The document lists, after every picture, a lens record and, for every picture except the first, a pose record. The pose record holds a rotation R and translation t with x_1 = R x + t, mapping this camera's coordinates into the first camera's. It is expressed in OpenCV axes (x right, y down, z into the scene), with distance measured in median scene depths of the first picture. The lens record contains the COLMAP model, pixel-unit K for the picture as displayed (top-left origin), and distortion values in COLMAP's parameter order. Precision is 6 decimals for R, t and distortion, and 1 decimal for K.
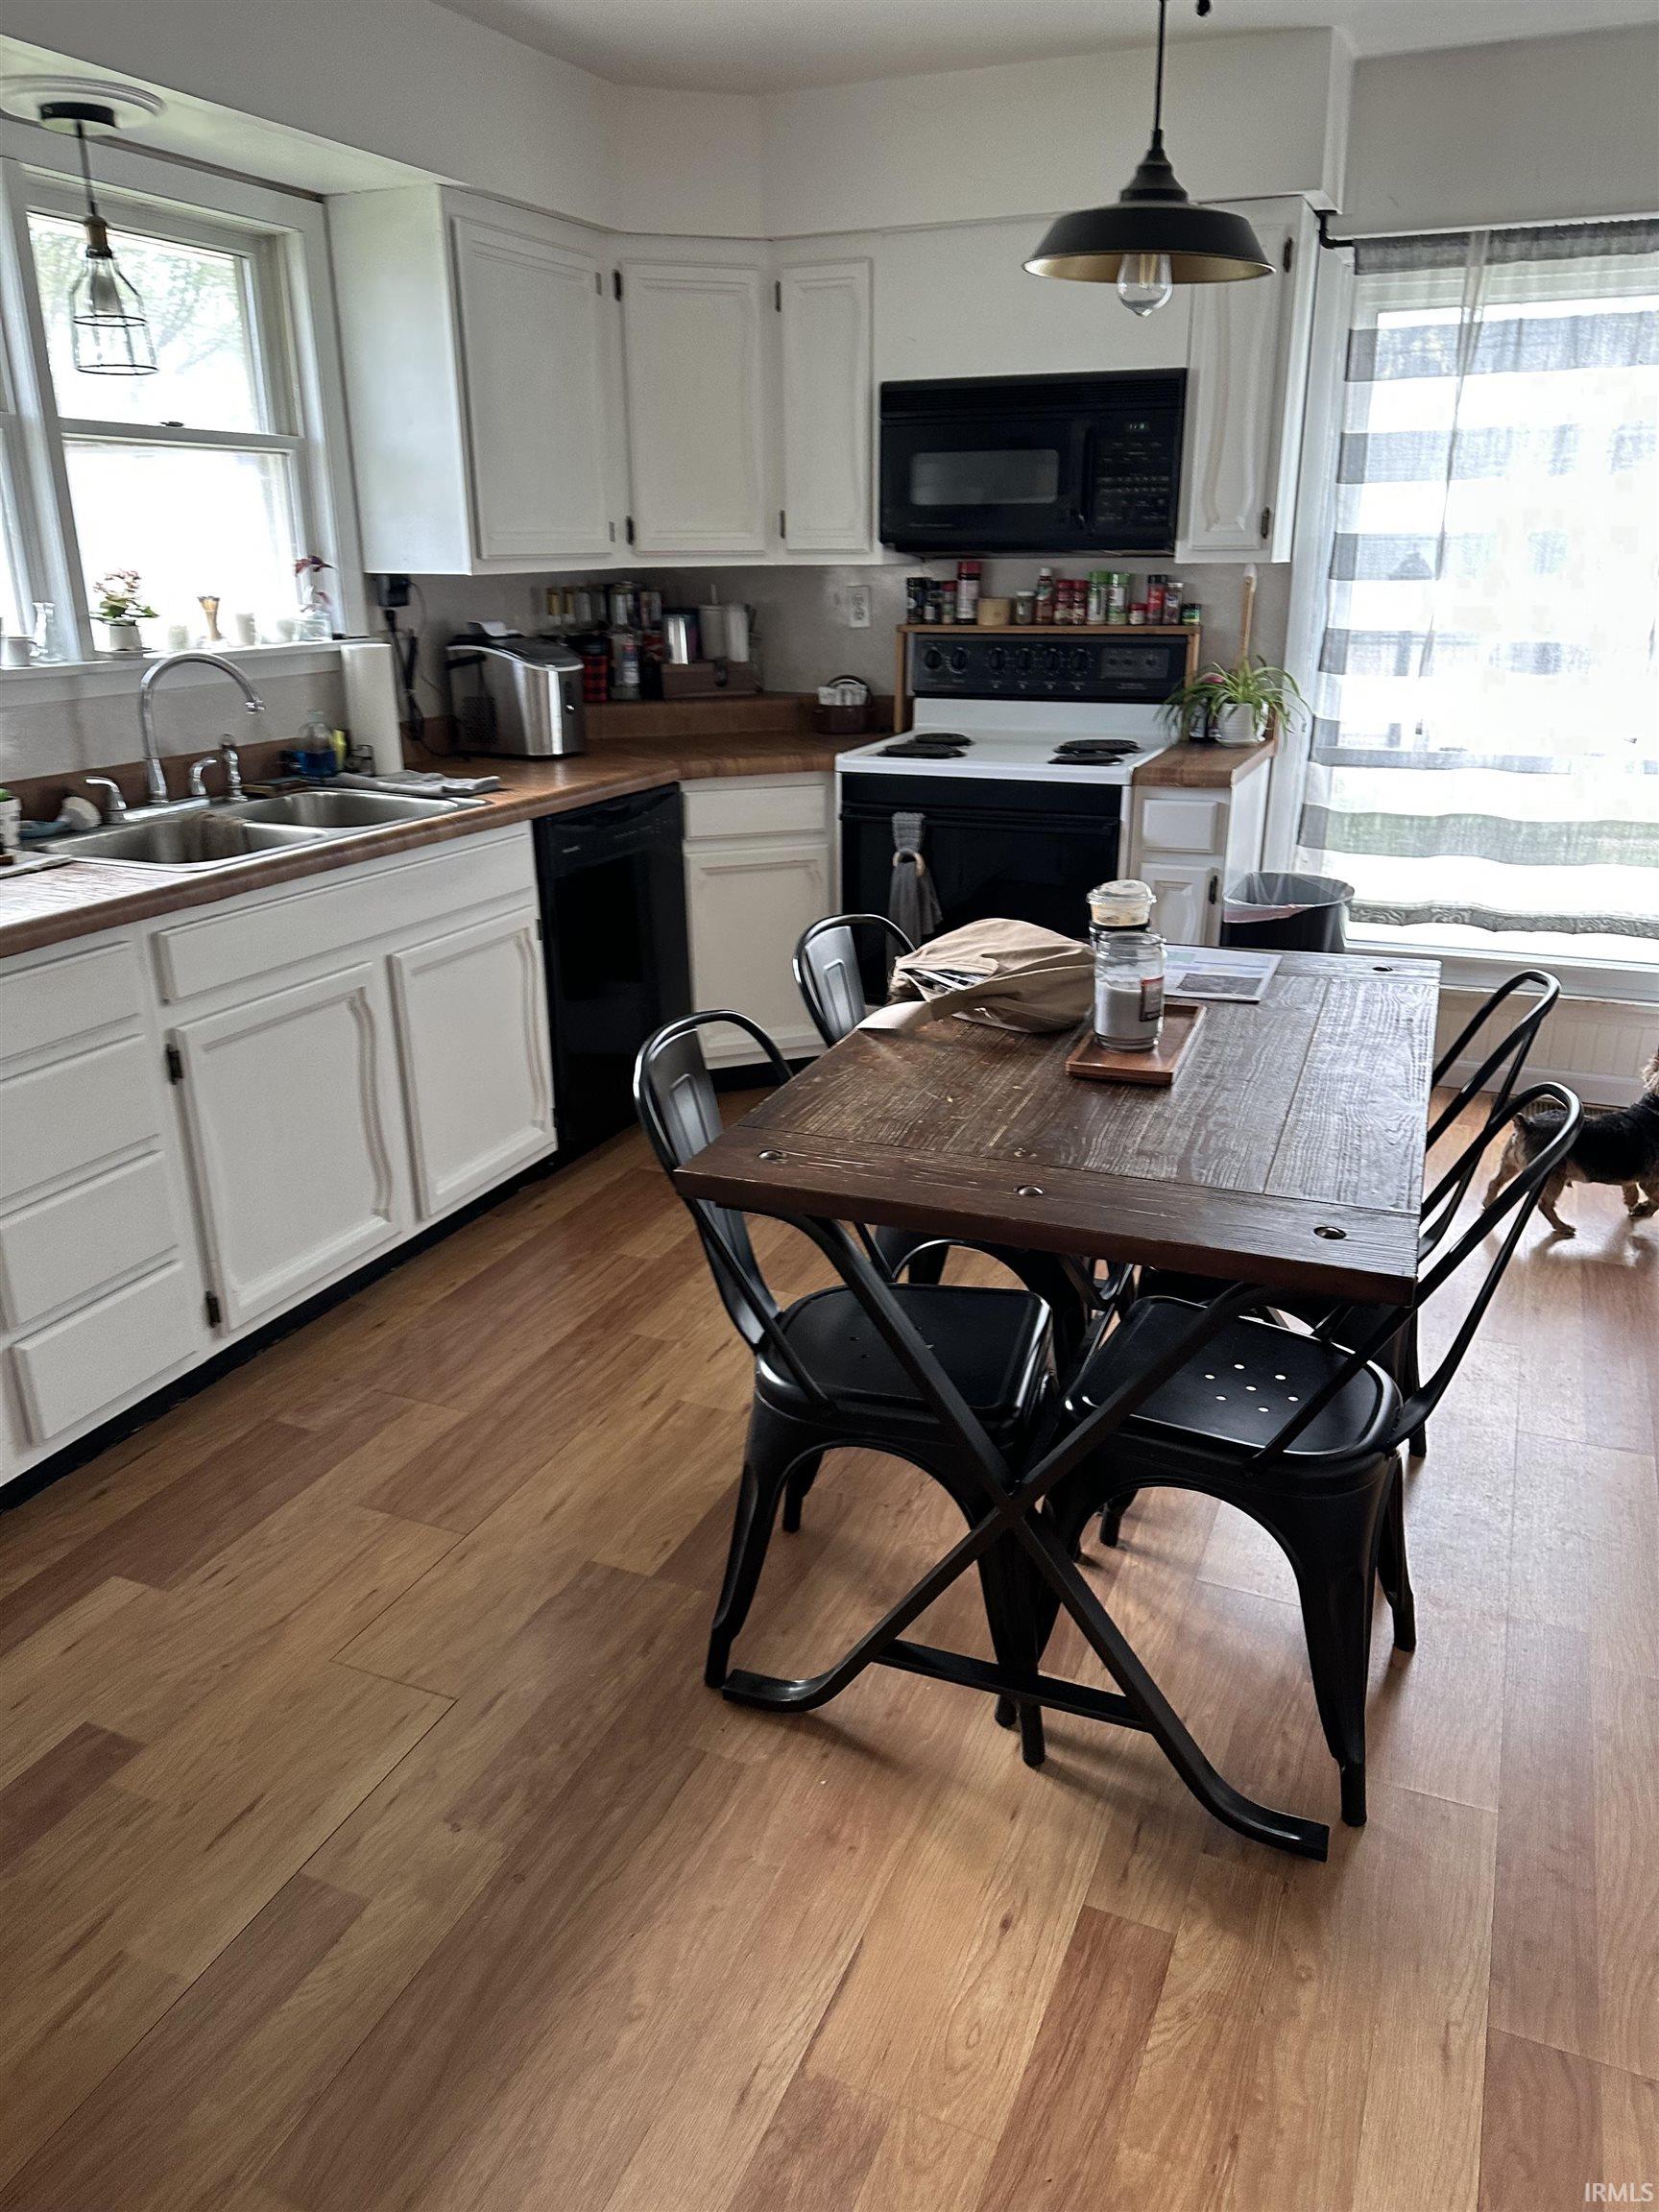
lens RADIAL K [[1532.4, 0, 818.2], [0, 1532.4, 1099.7], [0, 0, 1]] dist [0.160461, -0.316859]
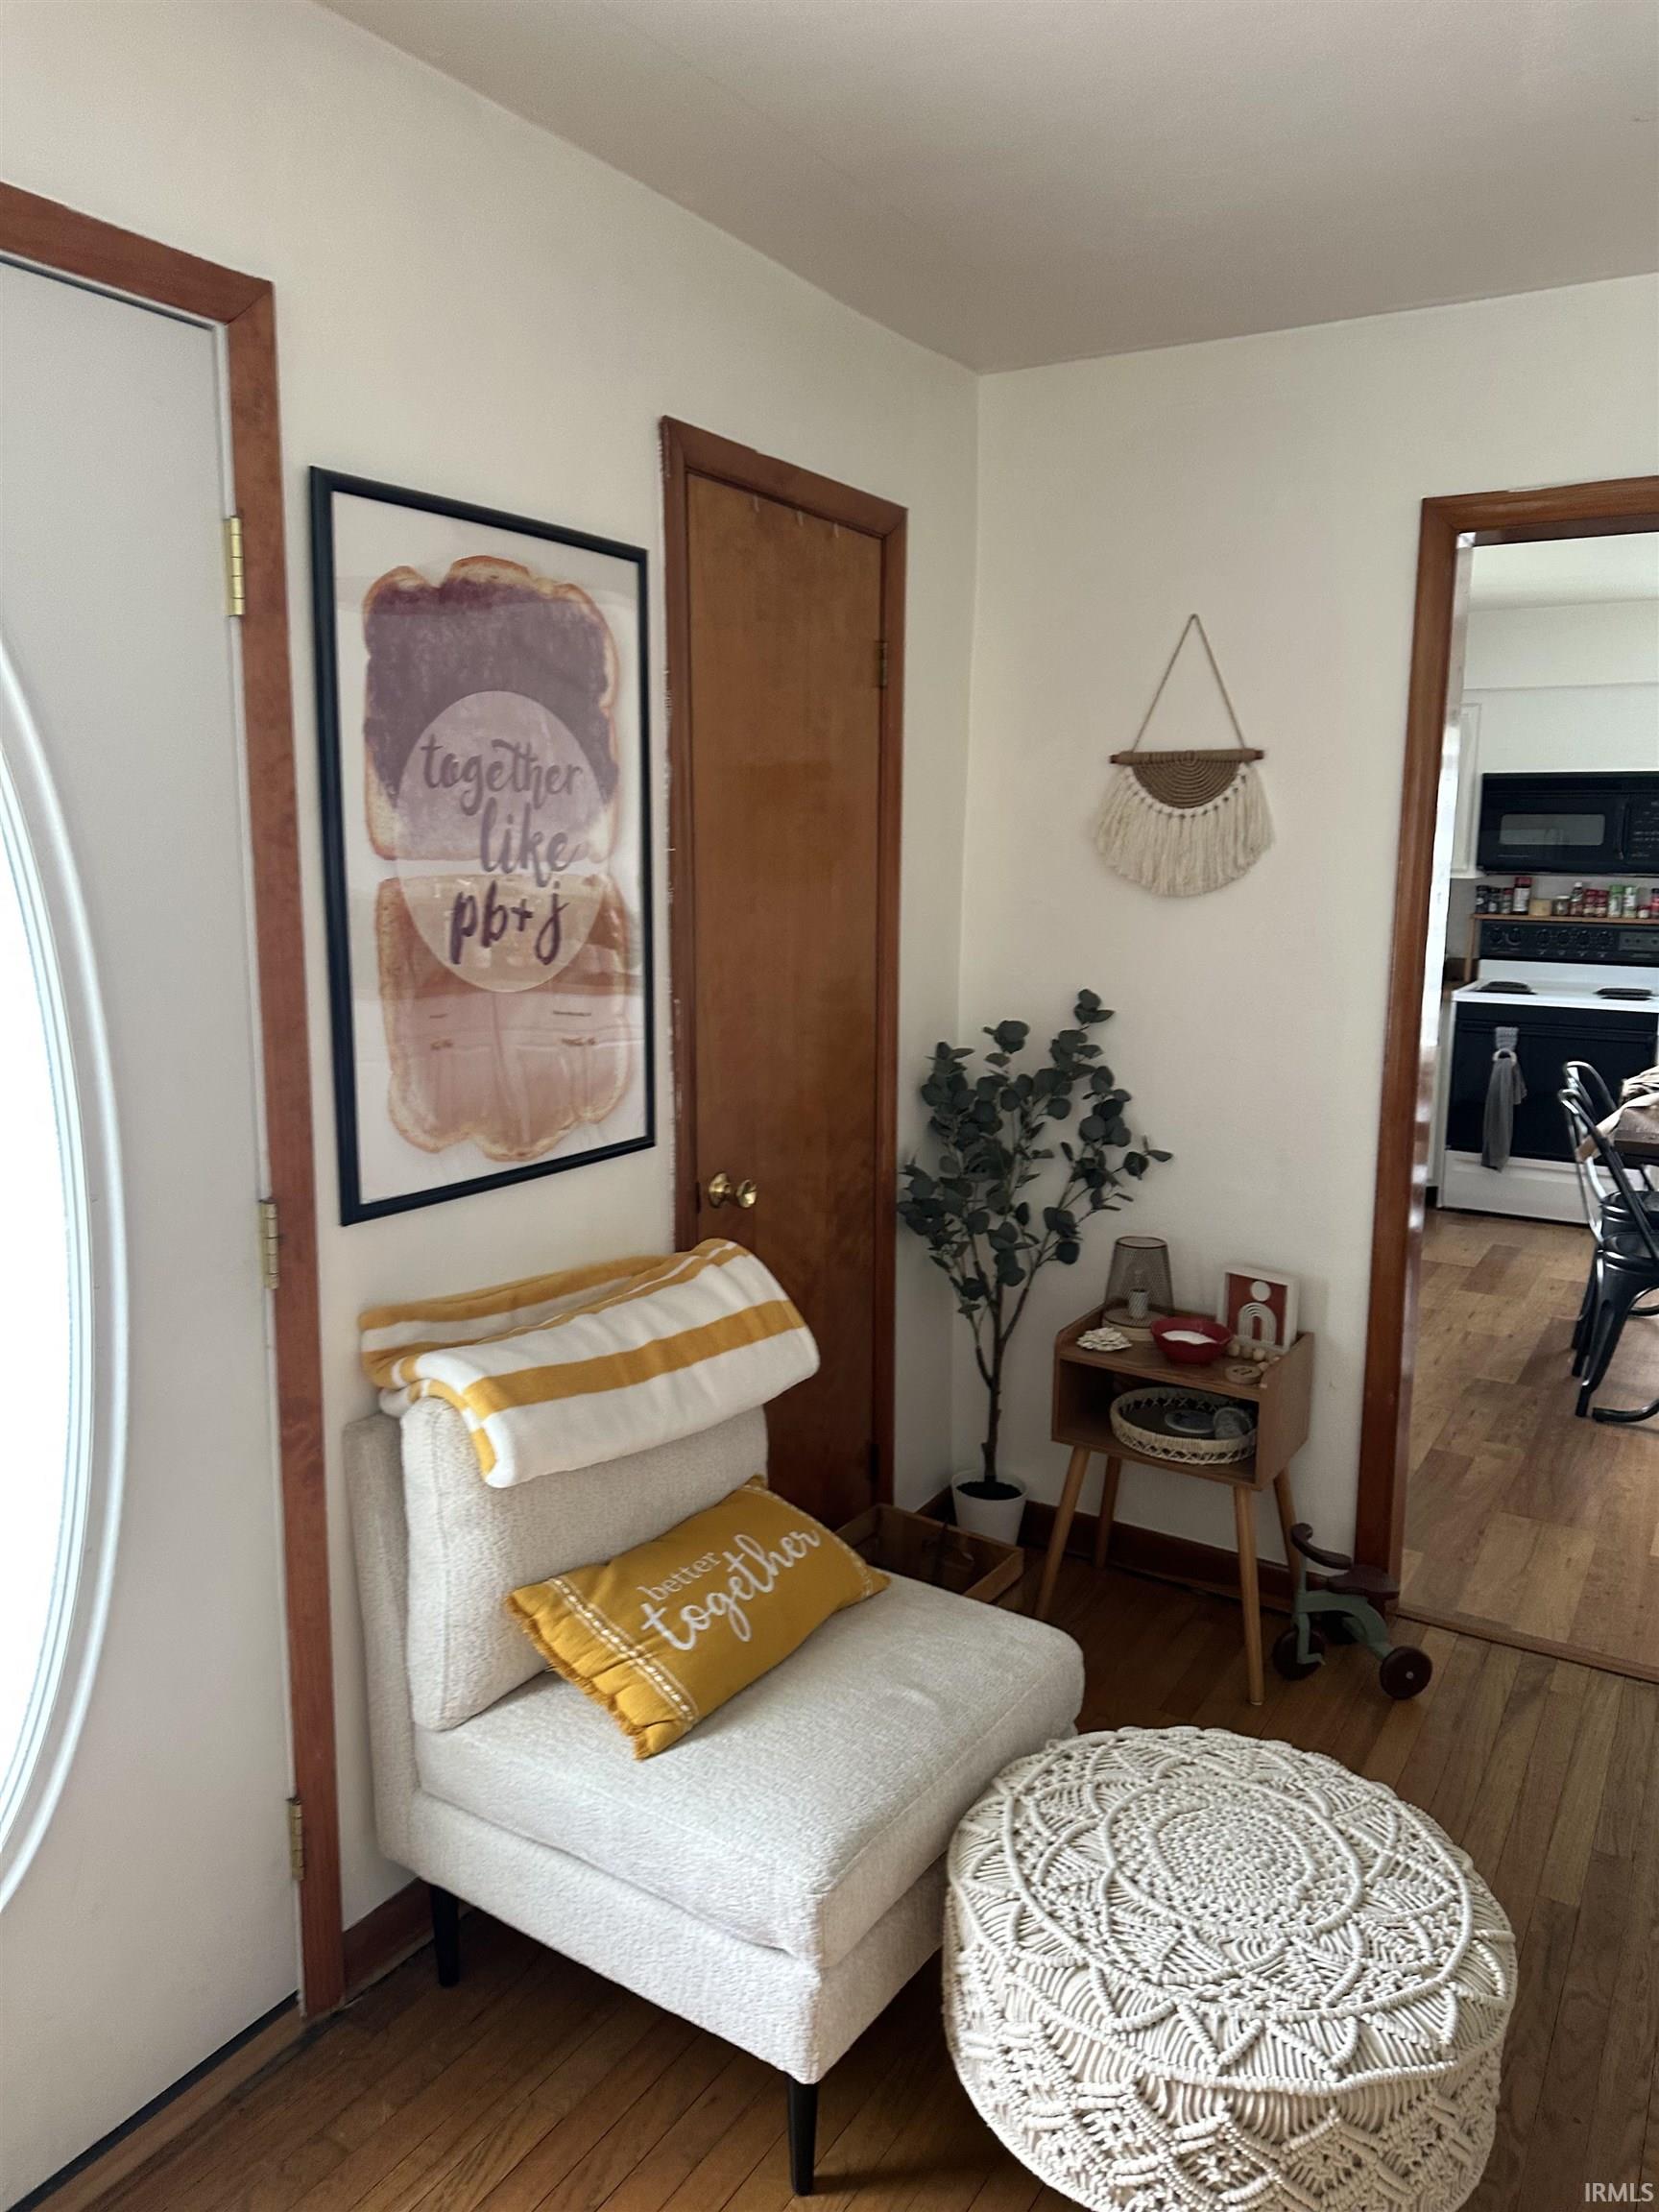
lens RADIAL K [[1532.4, 0, 818.2], [0, 1532.4, 1099.7], [0, 0, 1]] dist [0.160461, -0.316859]
pose [[0.990754, 0.037800, -0.130298, -0.418503], [-0.060151, 0.983235, -0.172135, 0.199562], [0.121607, 0.178381, 0.976418, -0.617788]]
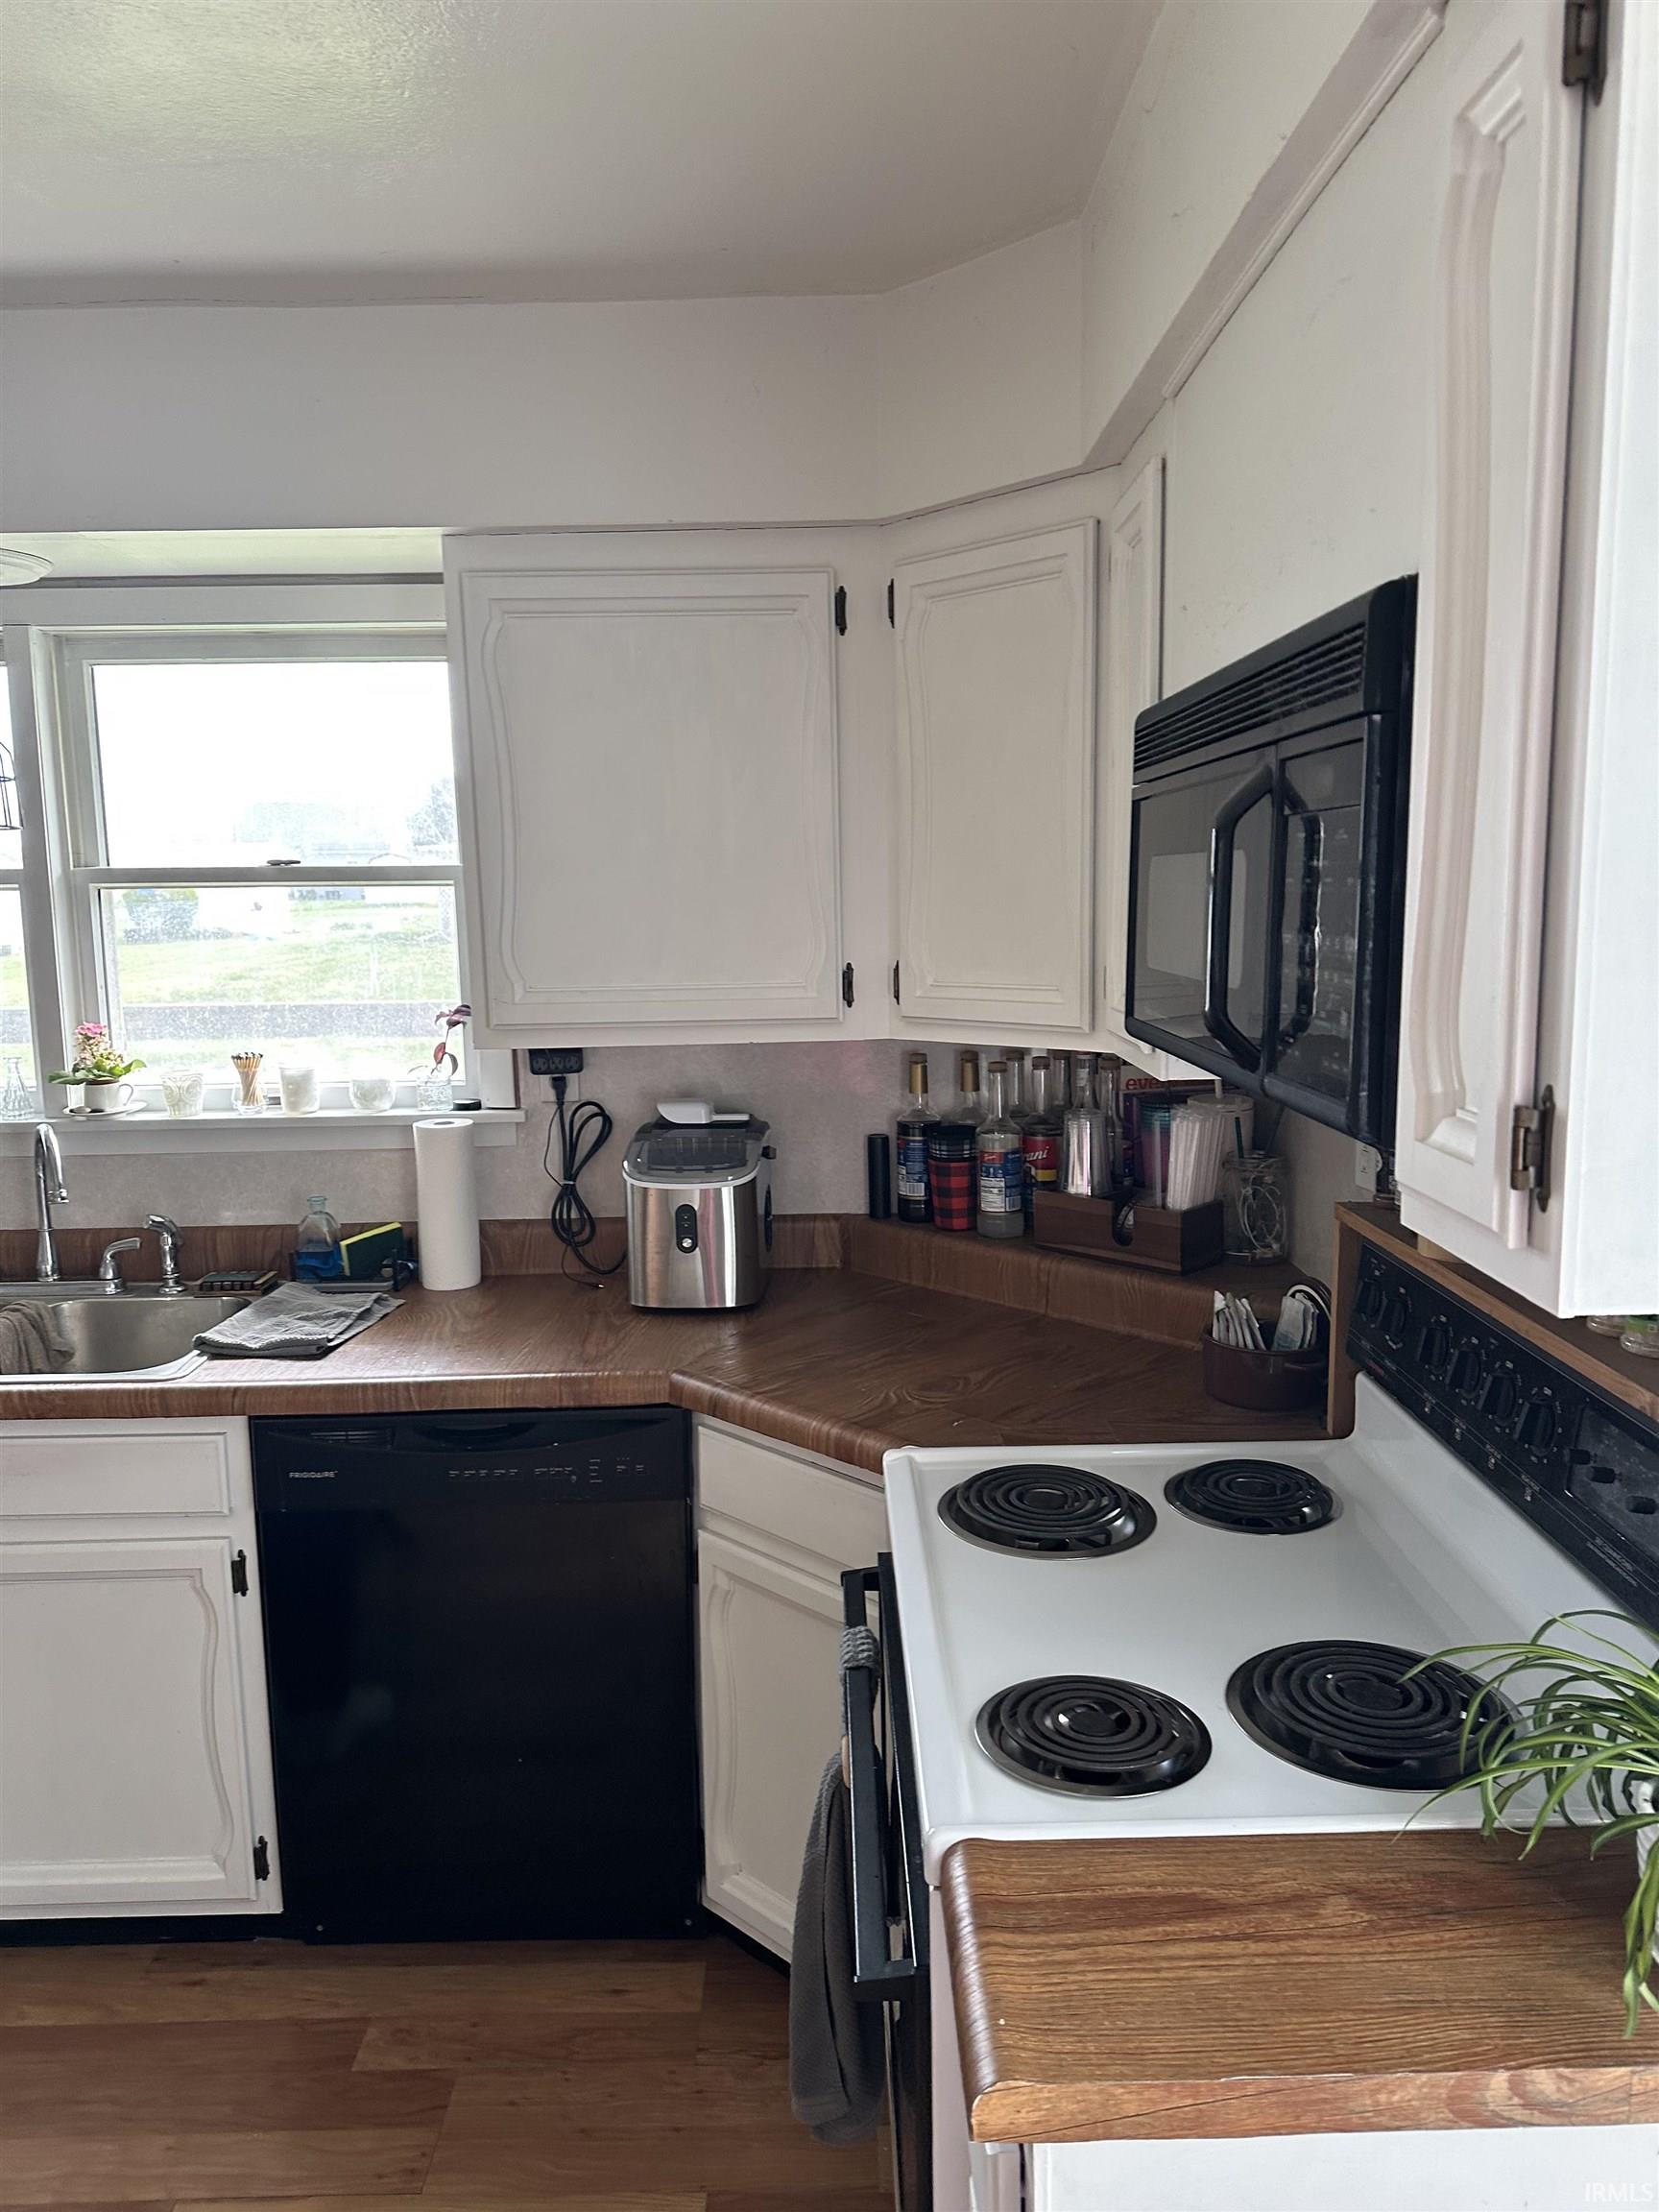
lens RADIAL K [[1486.0, 0, 828.0], [0, 1486.0, 1069.9], [0, 0, 1]] dist [-0.006518, -0.002296]
pose [[0.405292, 0.117660, -0.906584, 0.385584], [-0.291929, 0.956419, -0.006380, -0.321697], [0.866323, 0.267244, 0.421977, 0.747703]]
